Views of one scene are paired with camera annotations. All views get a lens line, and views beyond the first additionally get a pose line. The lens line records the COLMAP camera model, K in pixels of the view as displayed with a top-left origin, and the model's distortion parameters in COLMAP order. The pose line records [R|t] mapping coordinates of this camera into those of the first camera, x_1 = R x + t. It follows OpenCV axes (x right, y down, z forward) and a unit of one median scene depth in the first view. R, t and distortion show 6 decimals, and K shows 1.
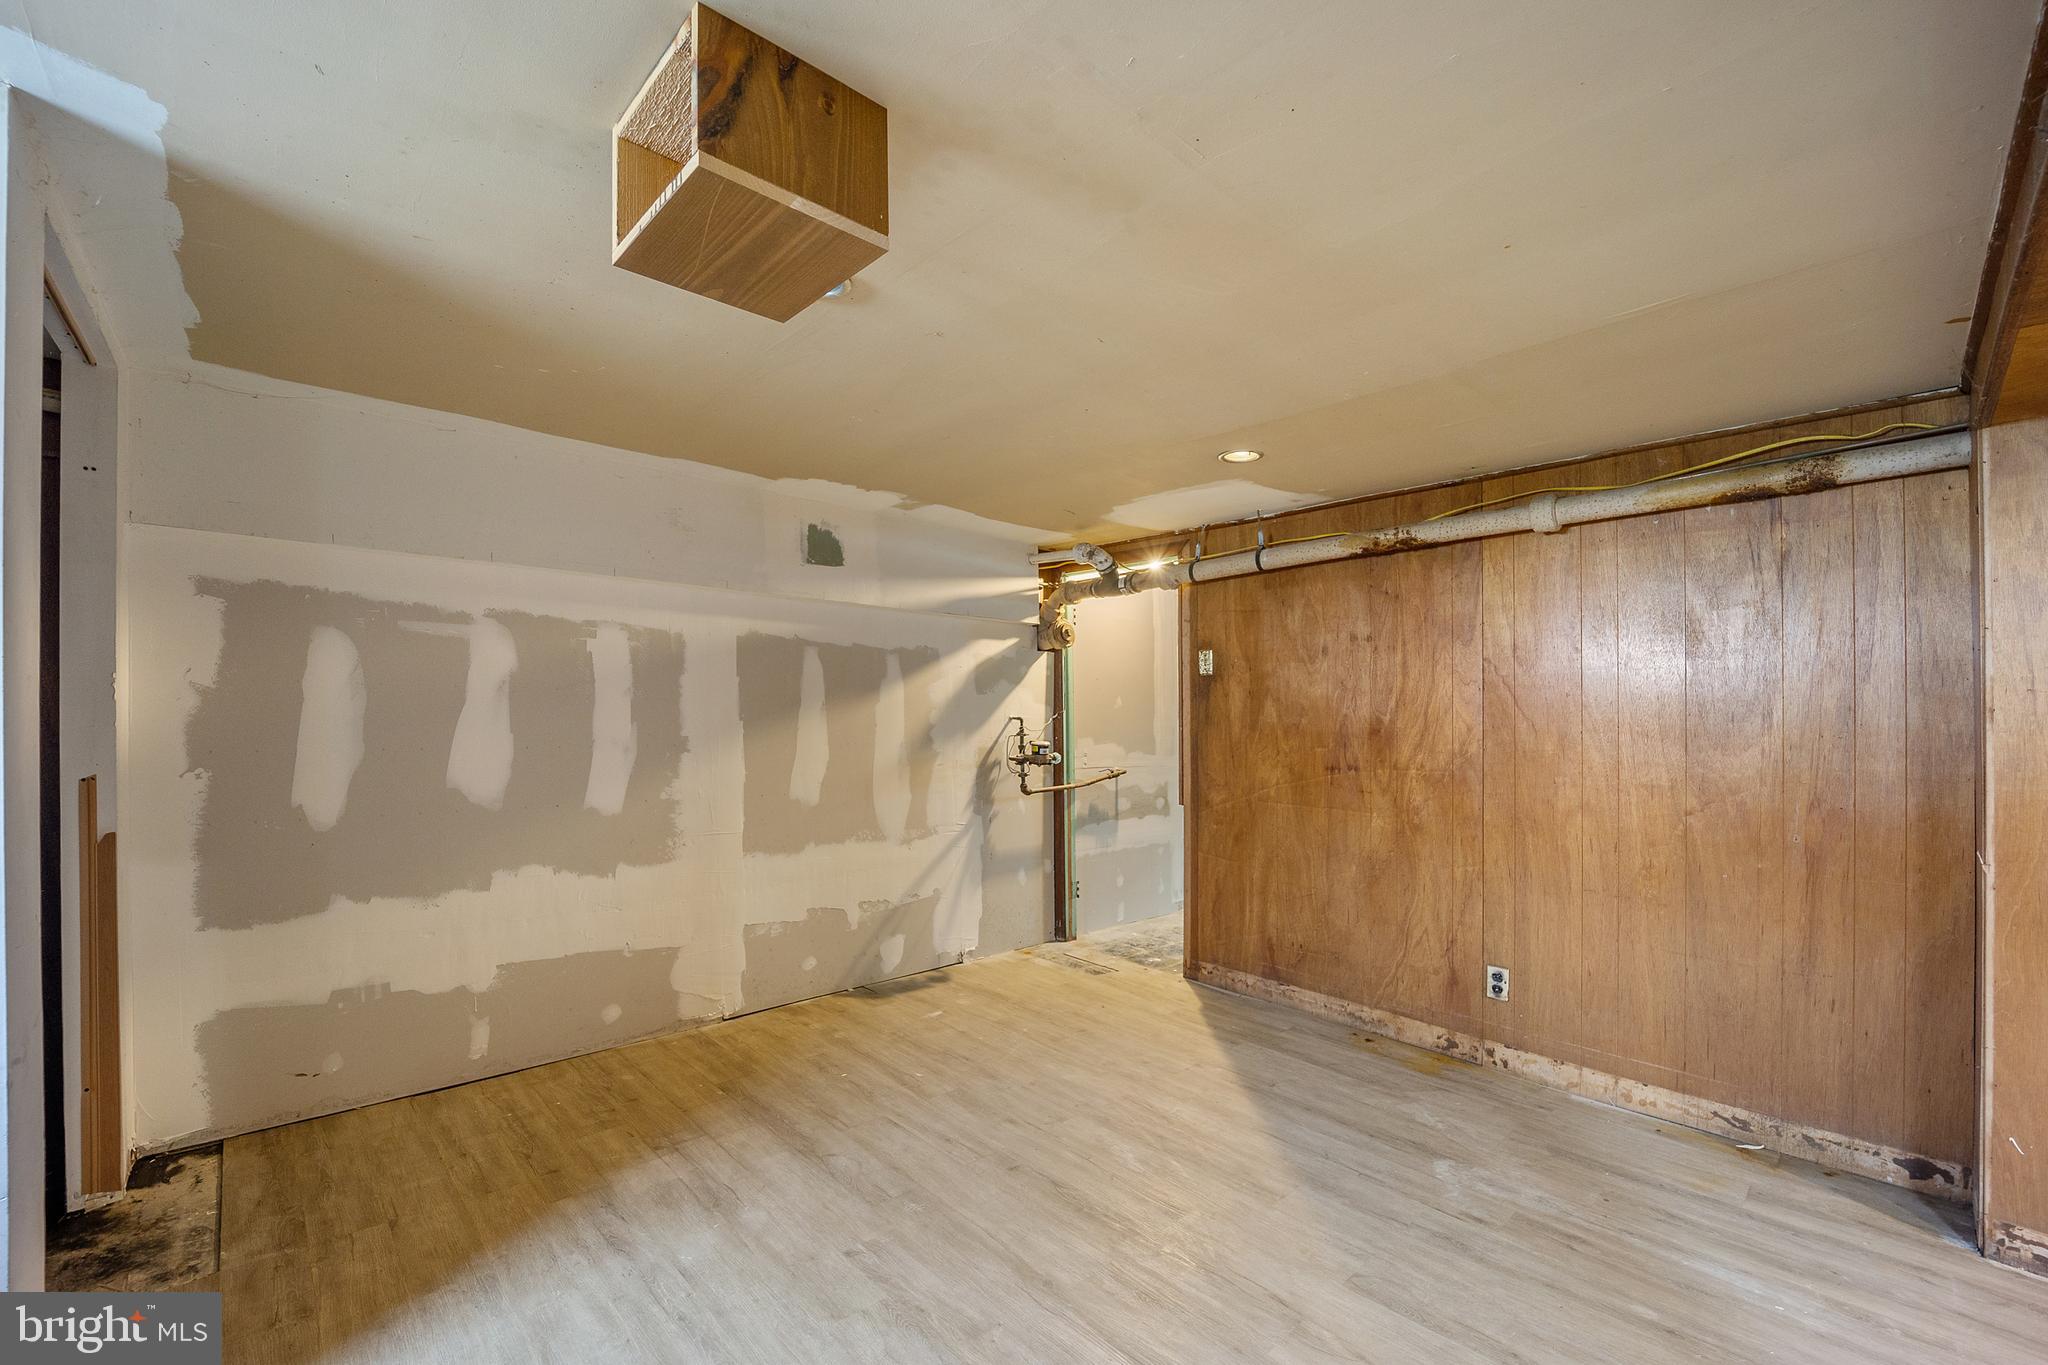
lens RADIAL K [[857.5, 0, 1021.8], [0, 857.5, 712.6], [0, 0, 1]] dist [-0.018846, 0.000199]
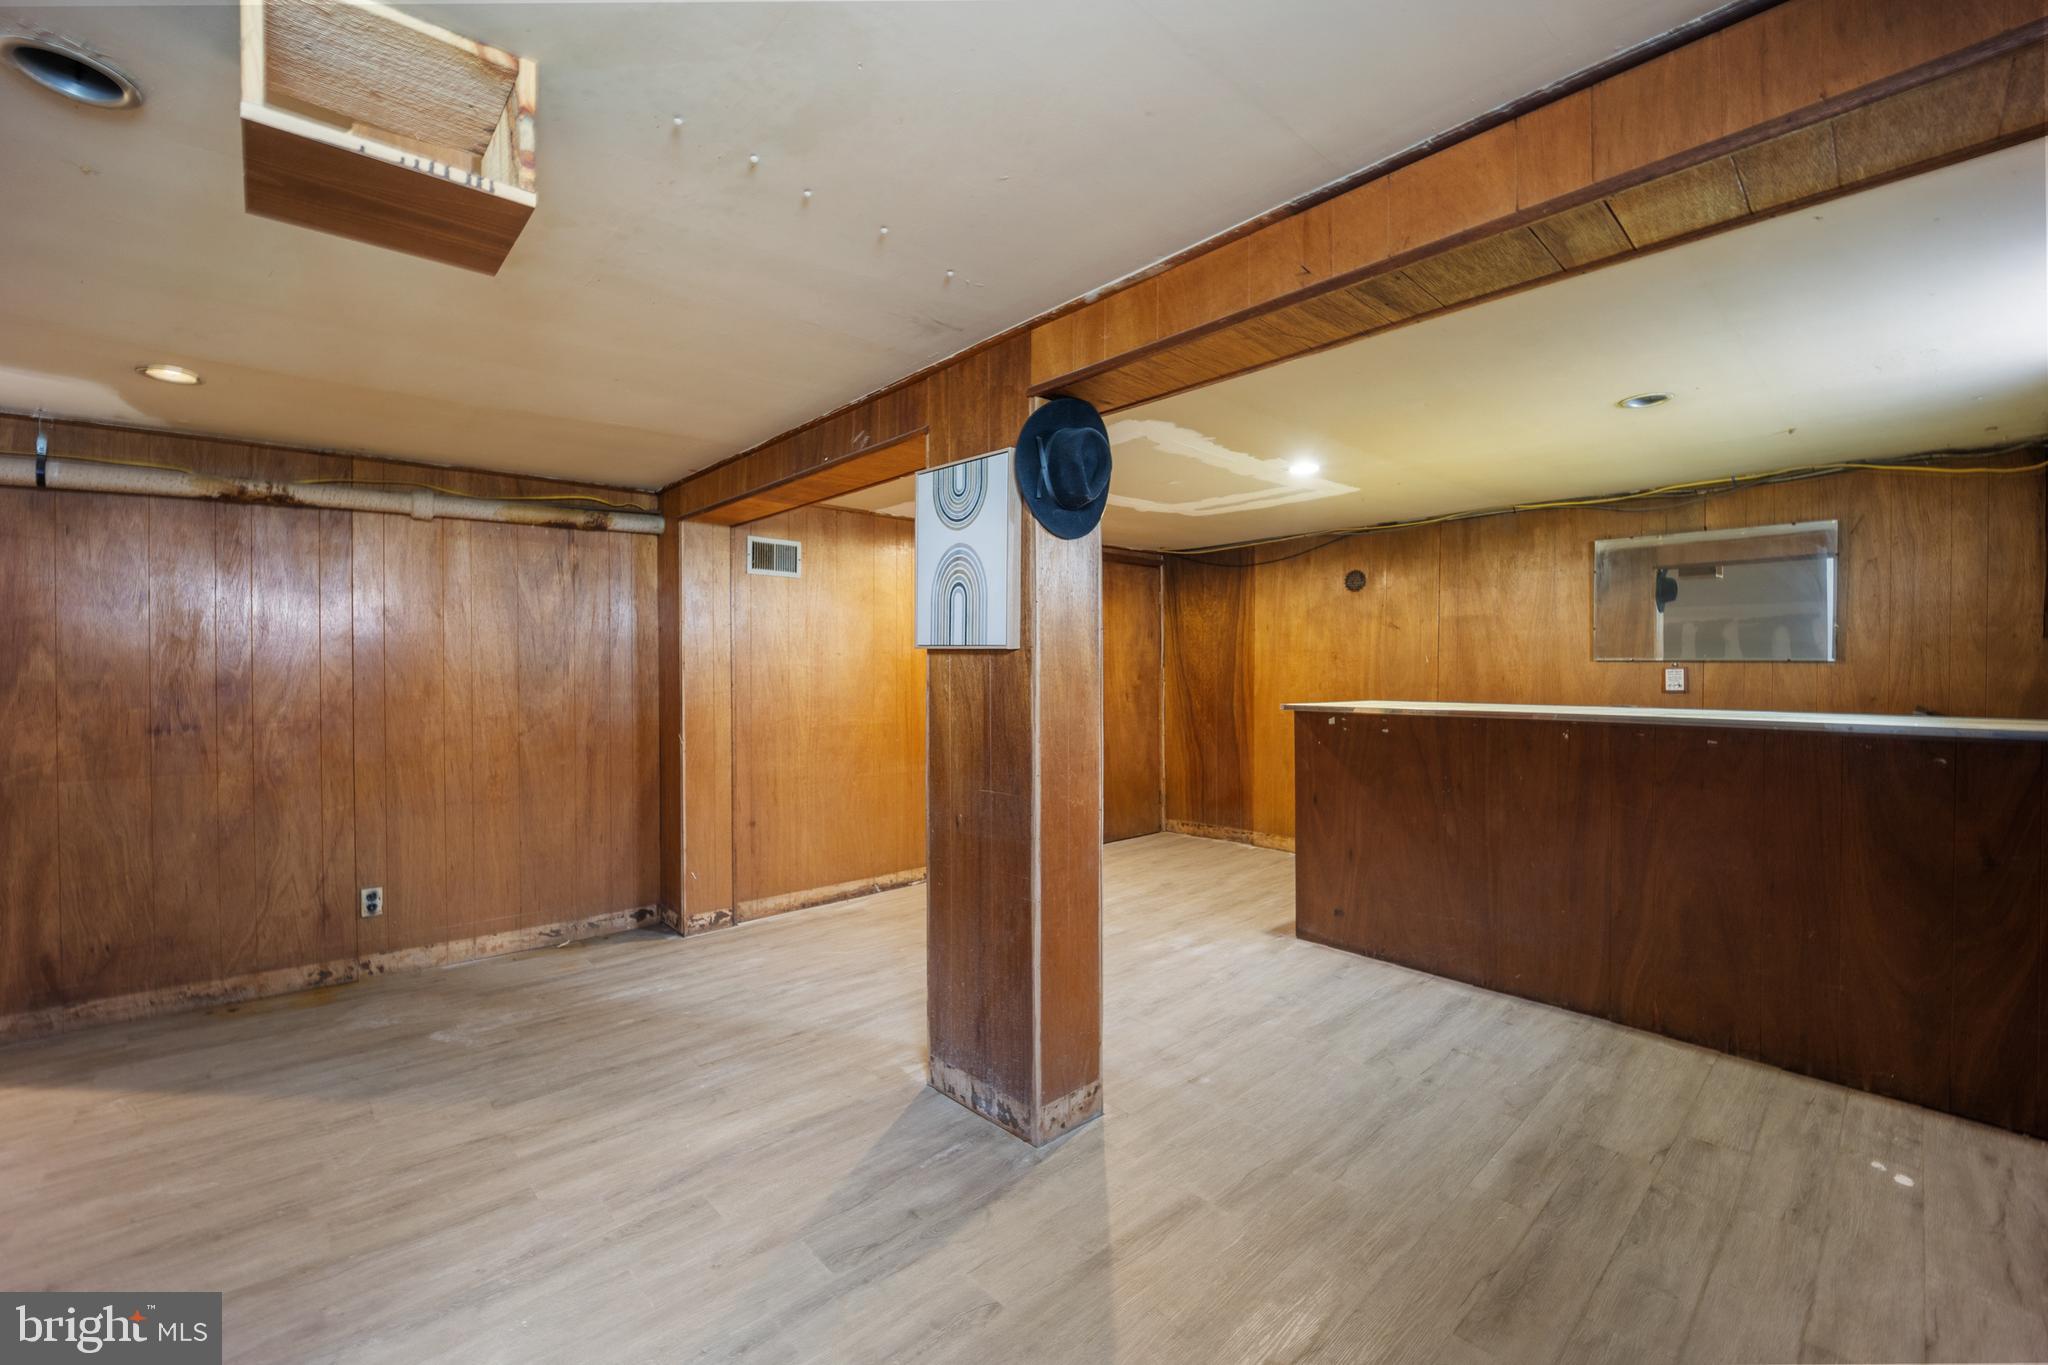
lens RADIAL K [[847.4, 0, 1020.2], [0, 847.4, 666.9], [0, 0, 1]] dist [-0.002120, -0.000113]
pose [[0.008471, -0.010171, 0.999912, -0.614293], [0.001893, 0.999947, 0.010155, -0.008551], [-0.999962, 0.001807, 0.008490, 0.127420]]
